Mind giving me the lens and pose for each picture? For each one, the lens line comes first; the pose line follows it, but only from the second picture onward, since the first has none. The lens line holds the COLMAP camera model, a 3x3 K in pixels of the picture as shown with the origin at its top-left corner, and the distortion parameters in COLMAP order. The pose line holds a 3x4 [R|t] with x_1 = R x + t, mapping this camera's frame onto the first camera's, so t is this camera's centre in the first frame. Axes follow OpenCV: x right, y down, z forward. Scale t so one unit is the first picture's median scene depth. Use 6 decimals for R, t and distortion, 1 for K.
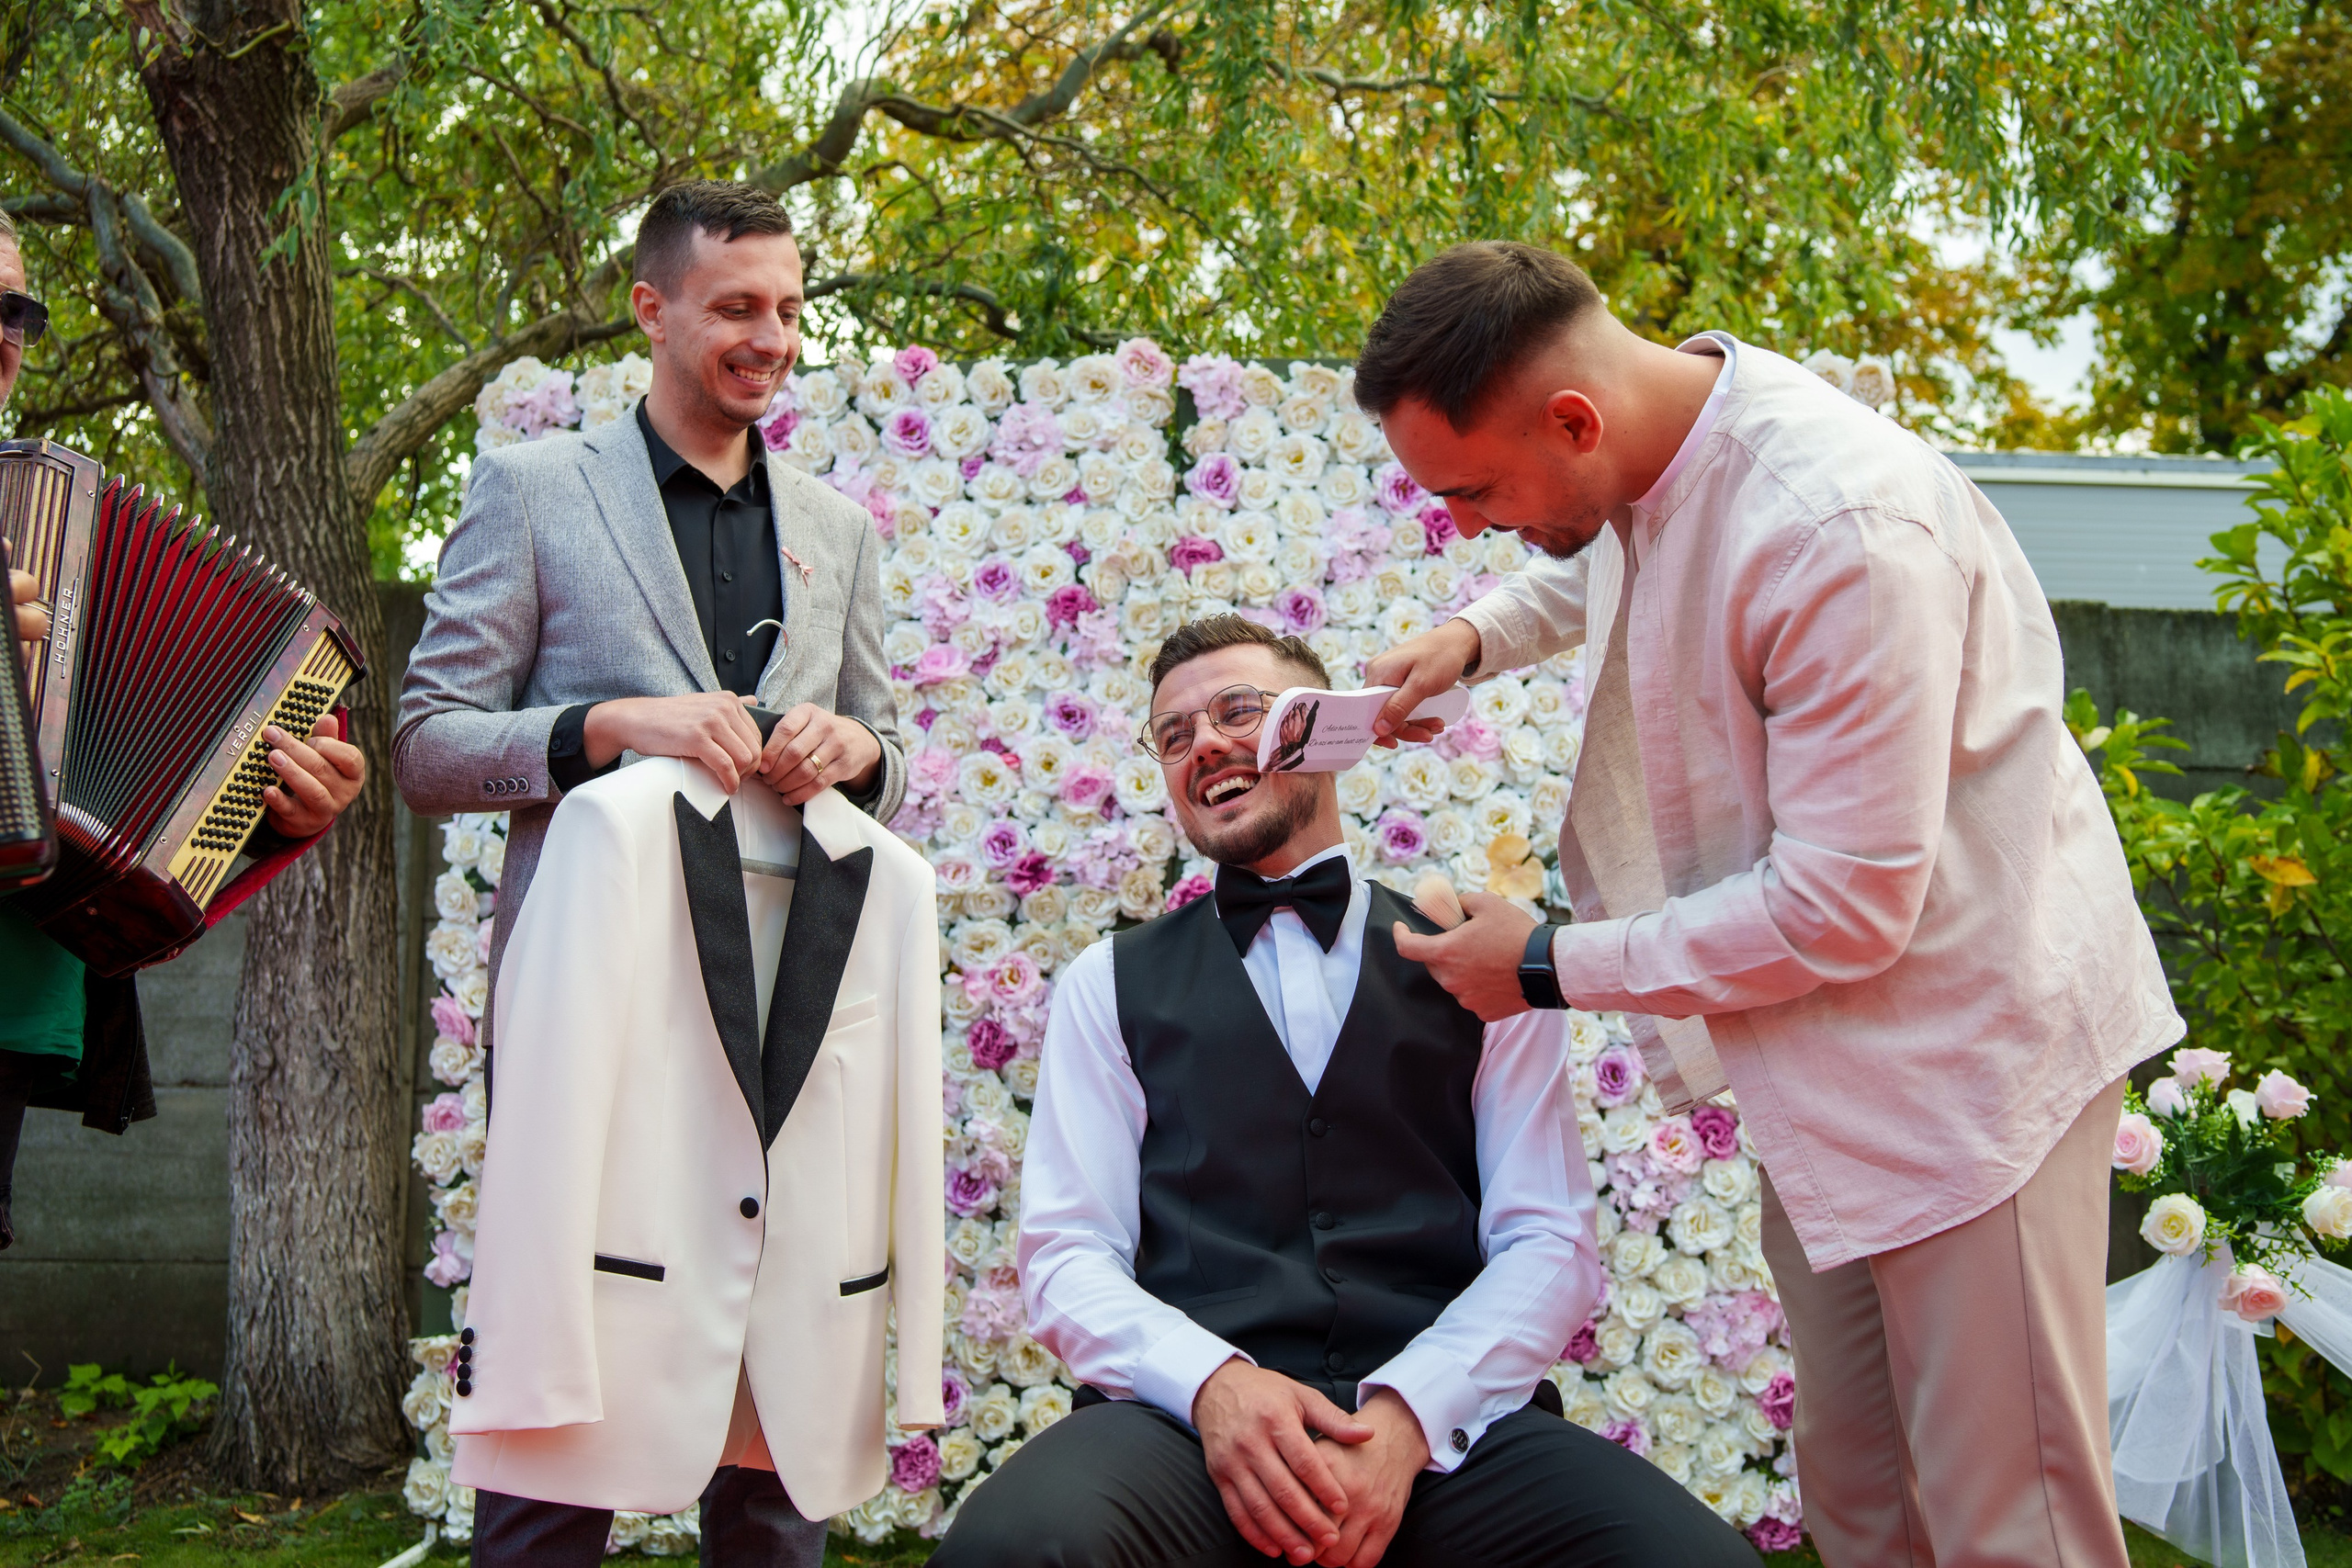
lens RADIAL K [[2278.9, 0, 1173.5], [0, 2278.9, 777.1], [0, 0, 1]] dist [-0.098655, 0.089585]
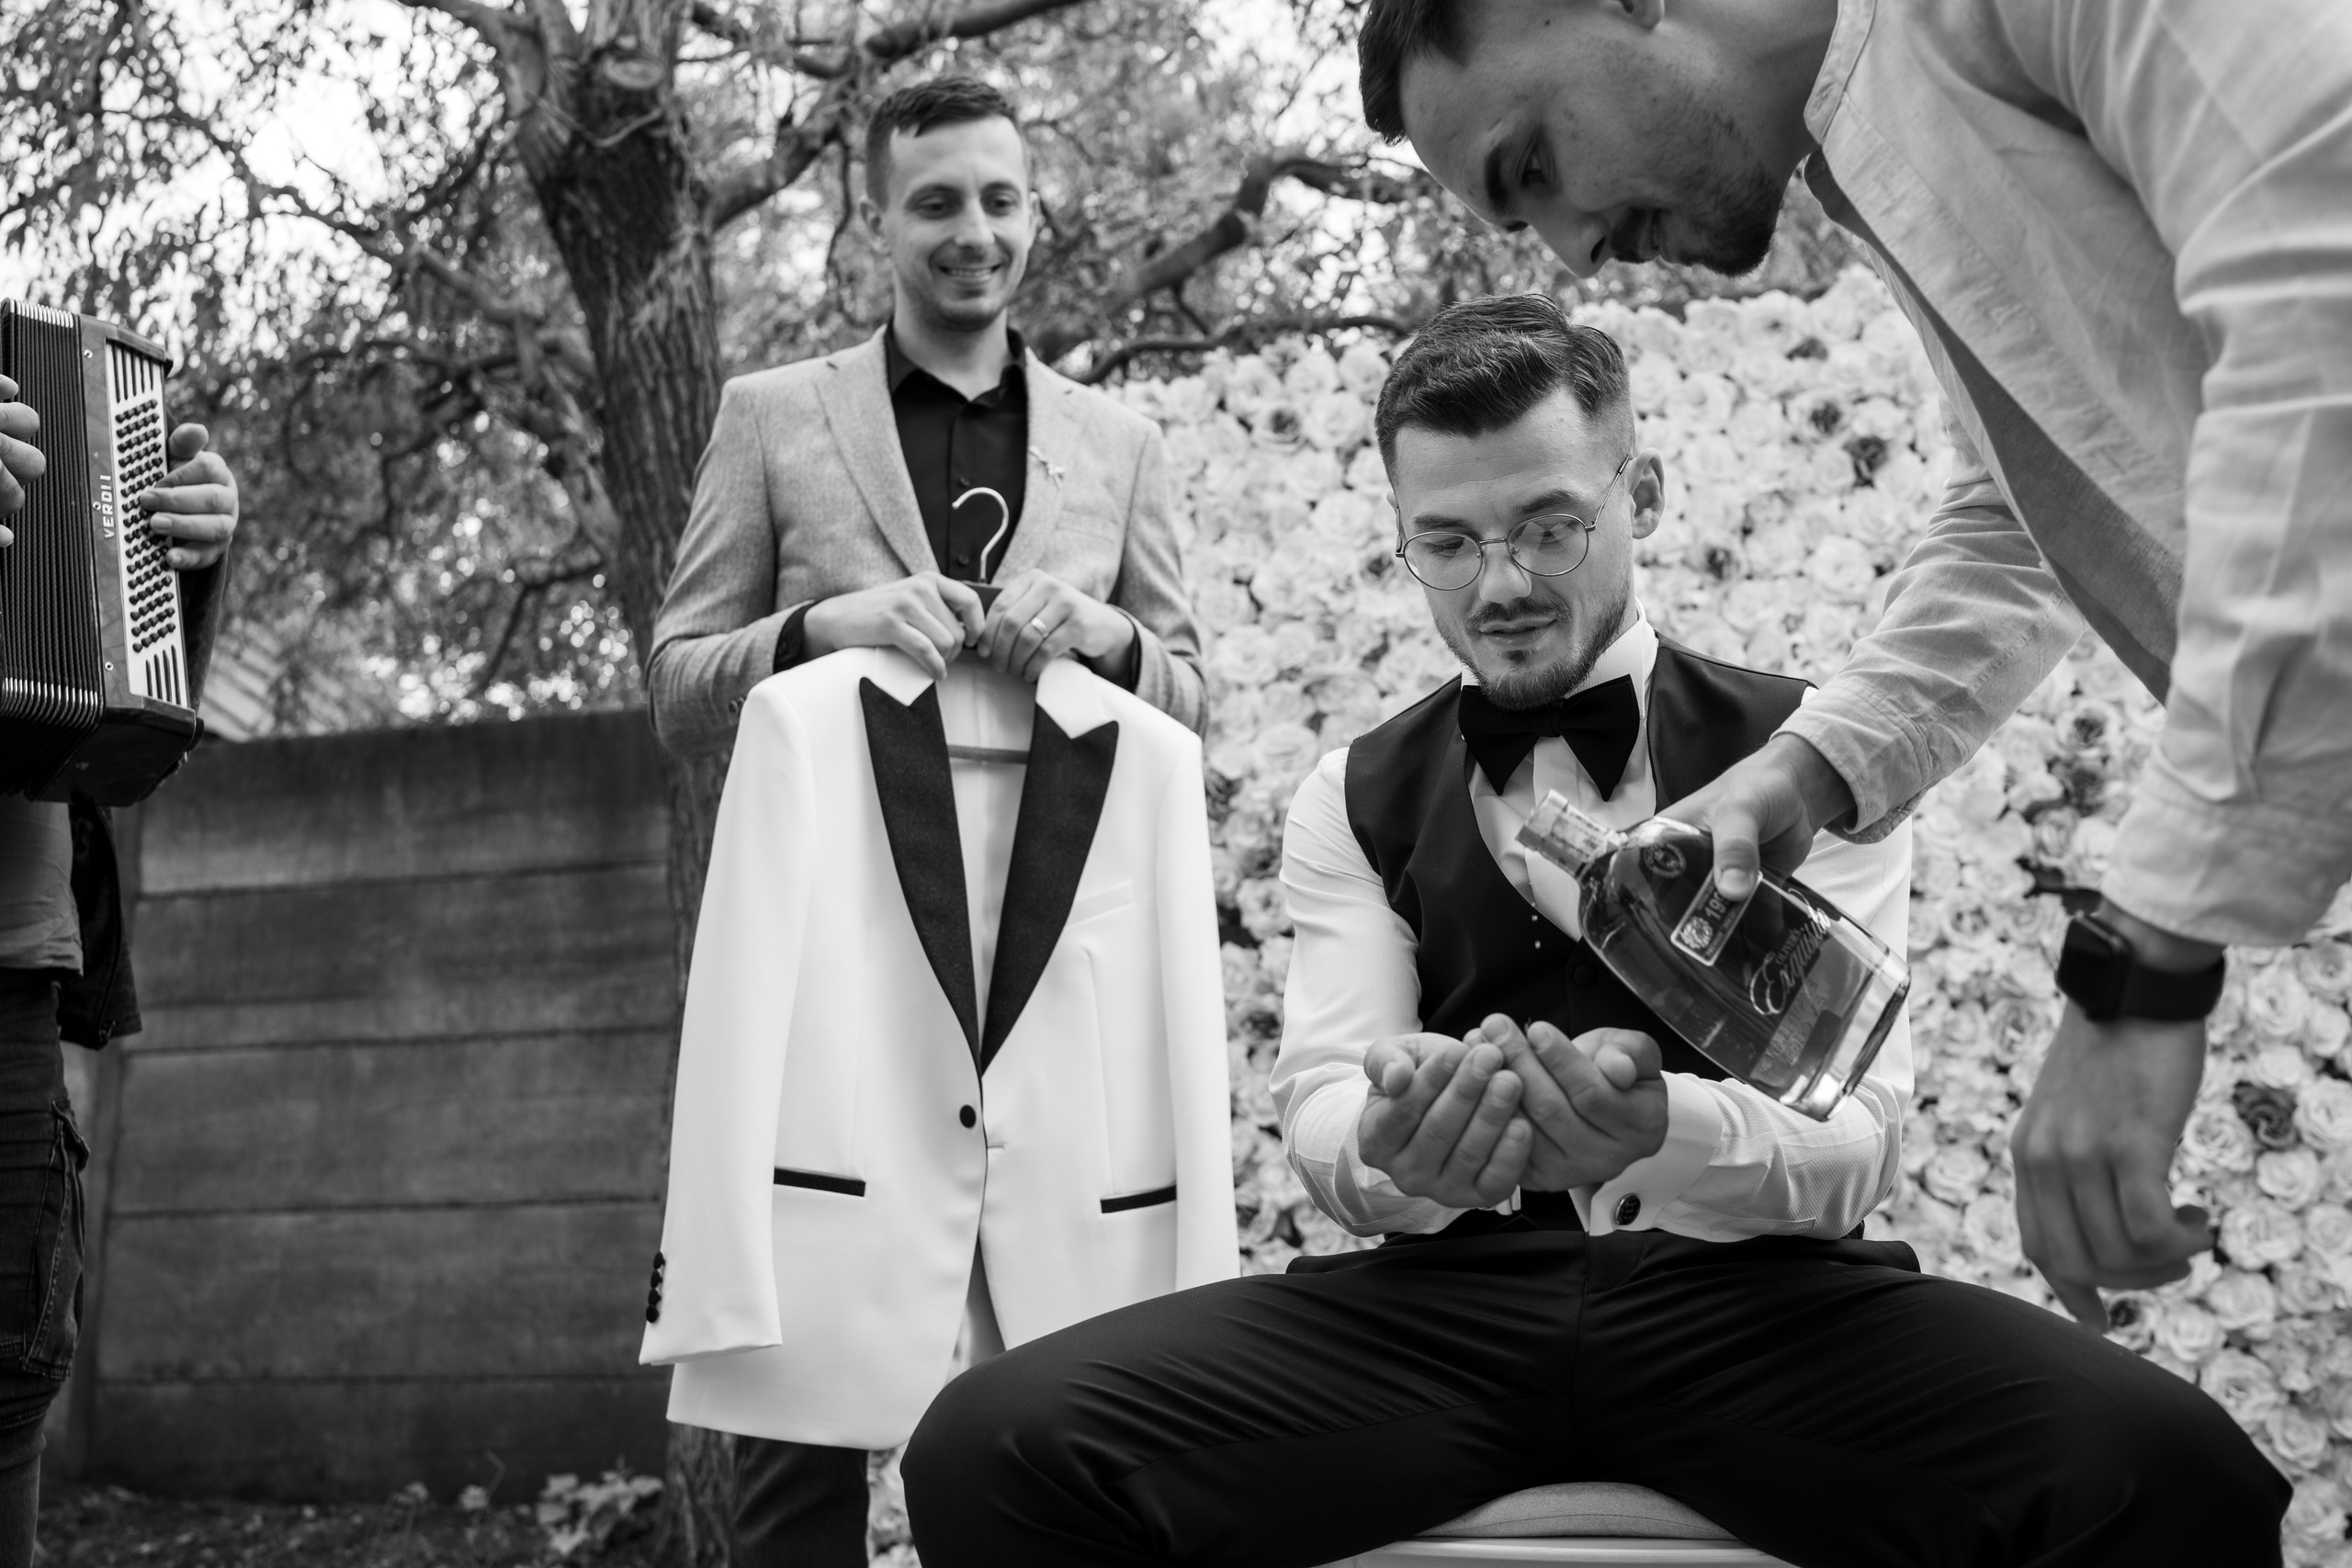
lens RADIAL K [[2276.5, 0, 1180.7], [0, 2276.5, 776.7], [0, 0, 1]] dist [-0.102916, 0.093513]
pose [[0.965350, -0.085897, -0.246417, 0.063638], [0.063530, 0.993222, -0.097338, 0.082249], [0.253108, 0.078310, 0.964263, 0.093884]]
